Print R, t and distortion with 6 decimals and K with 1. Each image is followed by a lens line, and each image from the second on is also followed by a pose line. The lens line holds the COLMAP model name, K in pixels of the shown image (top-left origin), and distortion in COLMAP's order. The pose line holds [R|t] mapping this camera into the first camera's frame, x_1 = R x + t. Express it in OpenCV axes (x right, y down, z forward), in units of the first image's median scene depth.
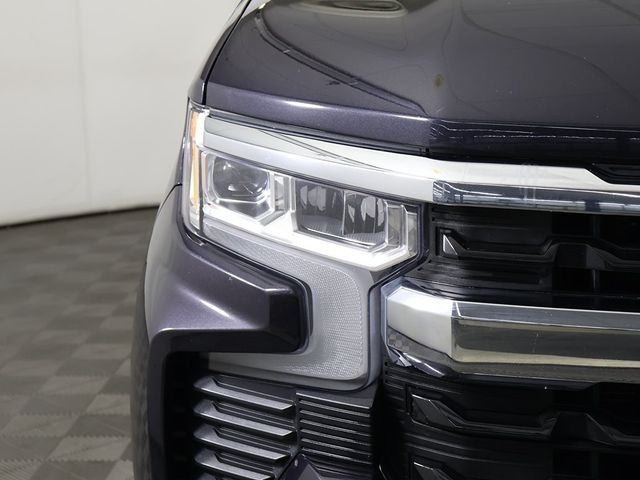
lens RADIAL K [[1290.5, 0, 323.8], [0, 1290.5, 239.2], [0, 0, 1]] dist [0.264300, 0.000000]
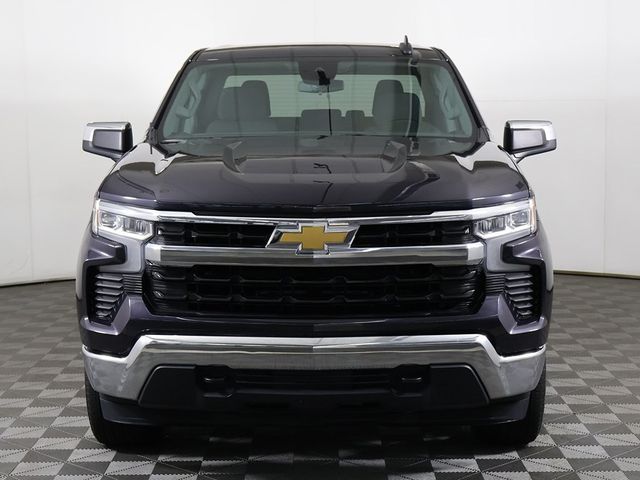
lens RADIAL K [[1003.1, 0, 317.2], [0, 1003.1, 239.1], [0, 0, 1]] dist [-0.026240, 0.000000]
pose [[0.993511, 0.010349, 0.113262, 0.205193], [0.000073, 0.995793, -0.091628, 0.279562], [-0.113734, 0.091042, 0.989331, -1.900328]]
